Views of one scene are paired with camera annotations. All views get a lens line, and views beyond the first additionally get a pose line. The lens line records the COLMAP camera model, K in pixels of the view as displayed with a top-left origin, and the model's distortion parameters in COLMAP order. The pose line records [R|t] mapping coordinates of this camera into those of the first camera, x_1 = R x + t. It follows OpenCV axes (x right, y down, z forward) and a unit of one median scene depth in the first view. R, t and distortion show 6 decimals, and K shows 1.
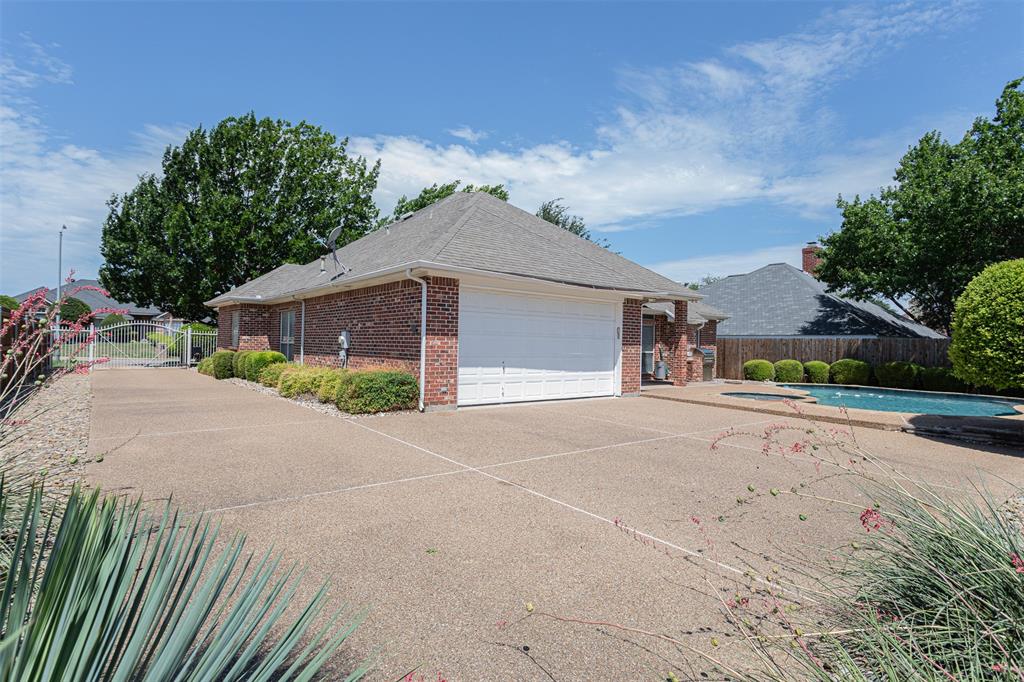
lens RADIAL K [[545.8, 0, 499.0], [0, 545.8, 338.3], [0, 0, 1]] dist [0.002696, 0.000498]
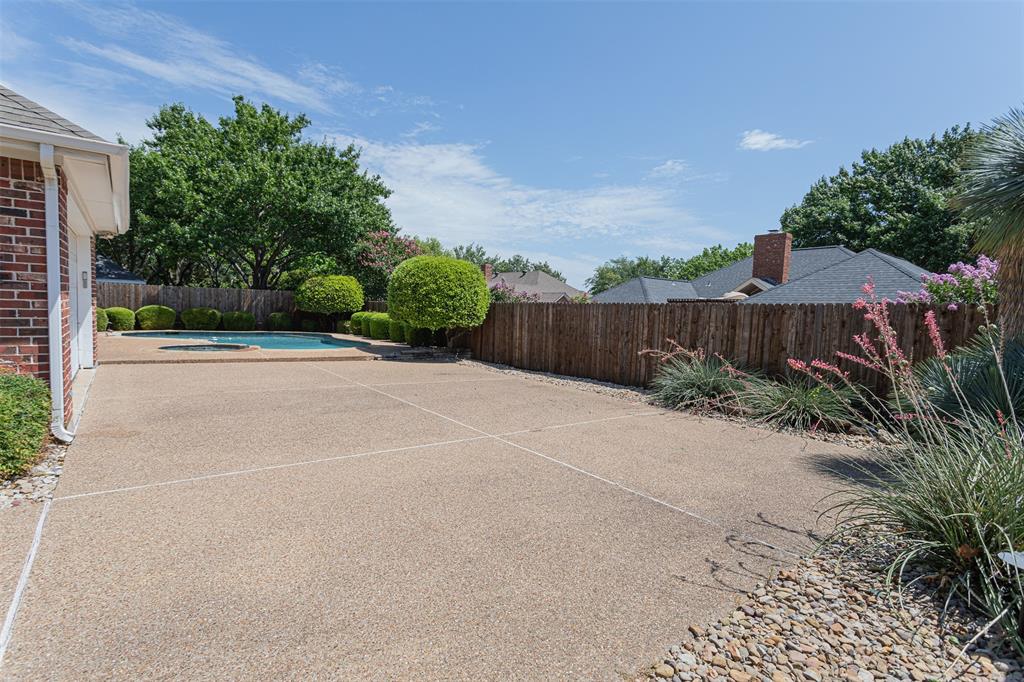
lens RADIAL K [[522.7, 0, 506.0], [0, 522.7, 338.6], [0, 0, 1]] dist [-0.025861, 0.000960]
pose [[-0.078094, -0.080914, 0.993657, -0.384571], [-0.053922, 0.995585, 0.076833, -0.010521], [-0.995487, -0.047579, -0.082112, 0.392959]]
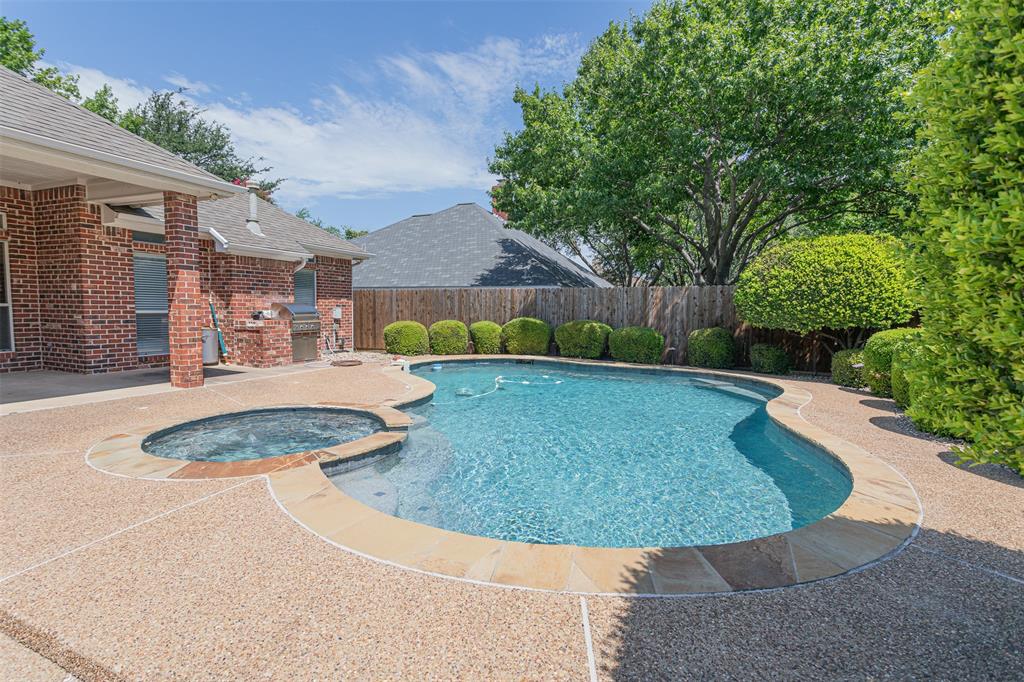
lens RADIAL K [[522.7, 0, 506.0], [0, 522.7, 338.6], [0, 0, 1]] dist [-0.025861, 0.000960]
pose [[0.885224, -0.036785, 0.463707, 0.297952], [0.000533, 0.996948, 0.078070, 0.012021], [-0.465164, -0.068862, 0.882542, 0.405611]]
